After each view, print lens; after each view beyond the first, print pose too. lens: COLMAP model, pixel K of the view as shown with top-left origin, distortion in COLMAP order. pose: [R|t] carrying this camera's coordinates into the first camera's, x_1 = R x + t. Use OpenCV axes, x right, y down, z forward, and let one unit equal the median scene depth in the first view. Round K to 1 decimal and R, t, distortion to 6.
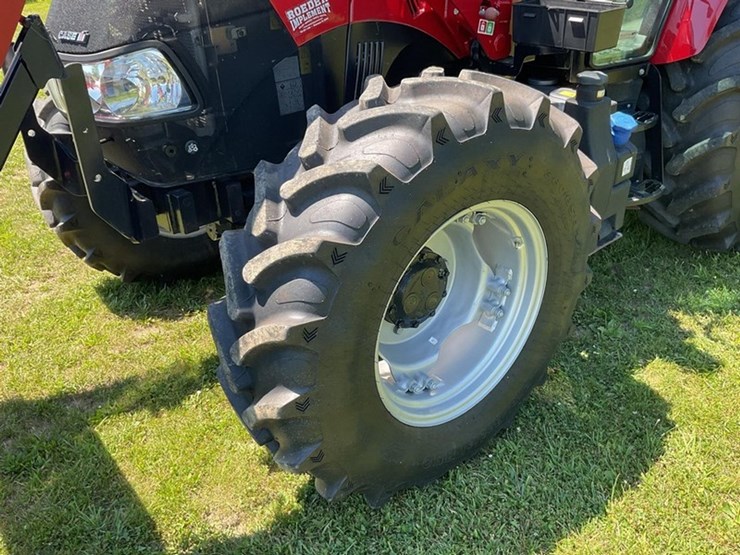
lens RADIAL K [[613.0, 0, 366.7], [0, 613.0, 279.3], [0, 0, 1]] dist [0.077631, -0.152595]
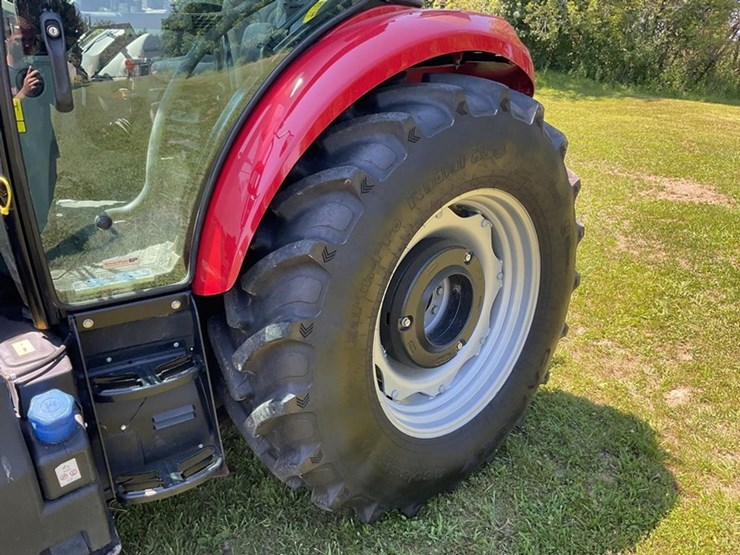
lens RADIAL K [[615.7, 0, 367.1], [0, 615.7, 276.7], [0, 0, 1]] dist [0.075701, -0.132569]
pose [[0.997703, 0.033305, 0.058981, 0.993904], [-0.024095, 0.988317, -0.150497, -0.423668], [-0.063304, 0.148730, 0.986850, 0.443431]]
